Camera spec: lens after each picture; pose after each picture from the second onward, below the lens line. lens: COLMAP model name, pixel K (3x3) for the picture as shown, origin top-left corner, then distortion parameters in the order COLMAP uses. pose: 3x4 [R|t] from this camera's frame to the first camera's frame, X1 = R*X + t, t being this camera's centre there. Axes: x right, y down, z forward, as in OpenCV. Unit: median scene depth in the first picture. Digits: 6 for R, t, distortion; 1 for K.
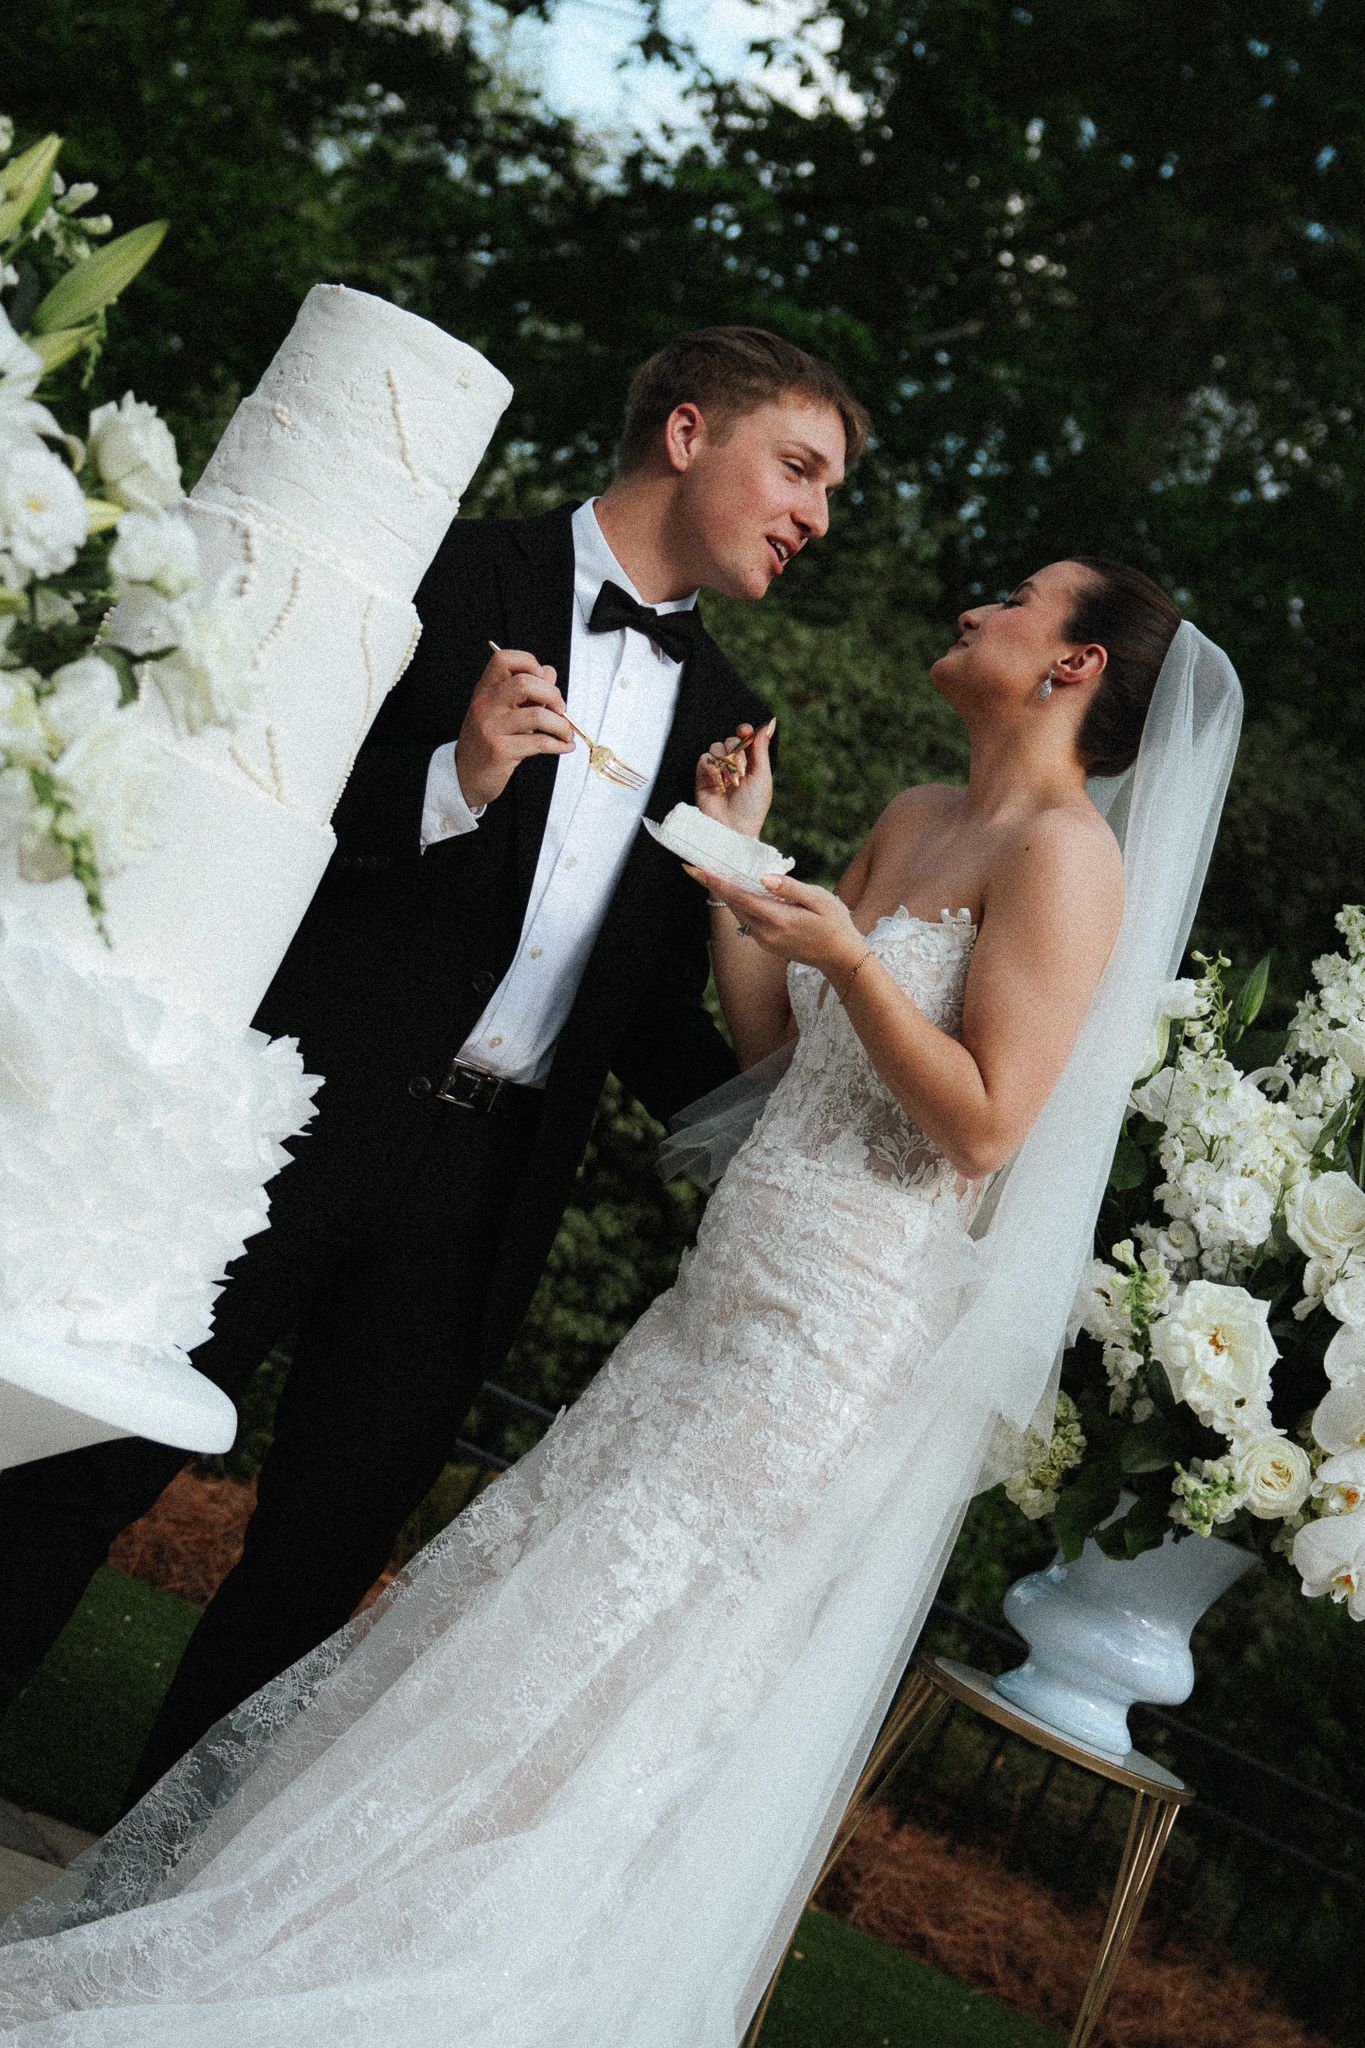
lens RADIAL K [[3927.7, 0, 686.7], [0, 3927.7, 1027.1], [0, 0, 1]] dist [-0.007654, -0.059392]
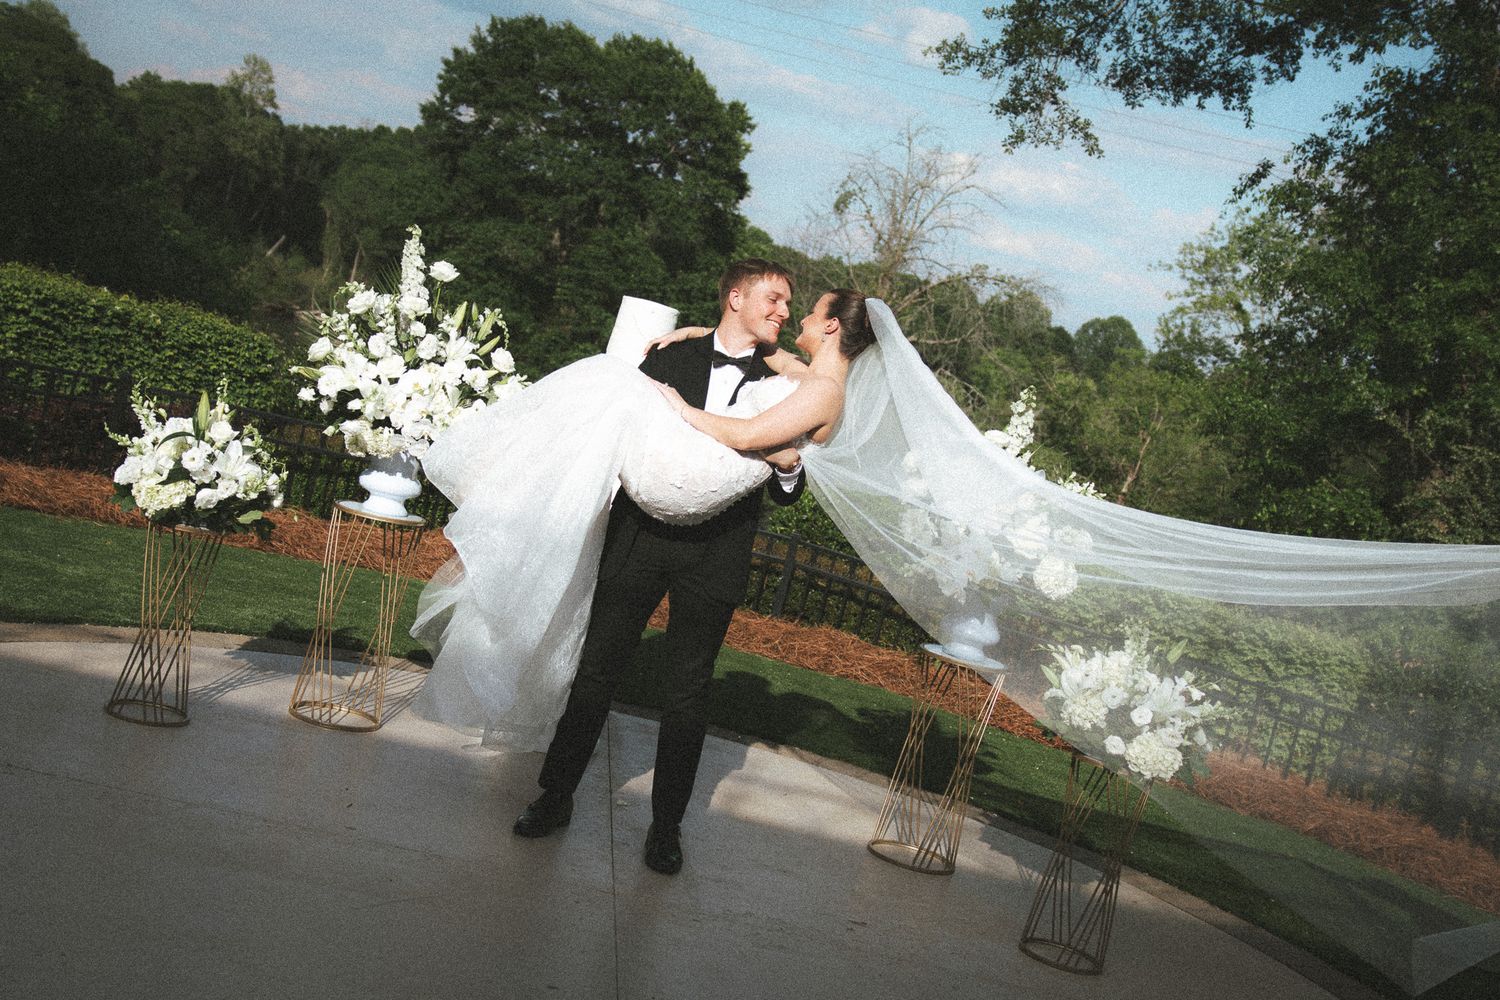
lens RADIAL K [[1902.4, 0, 748.4], [0, 1902.4, 503.0], [0, 0, 1]] dist [0.057486, -0.033508]
pose [[0.707831, -0.225711, -0.669350, 1.176355], [0.107514, 0.970960, -0.213722, 0.410764], [0.698152, 0.079315, 0.711543, -0.324594]]
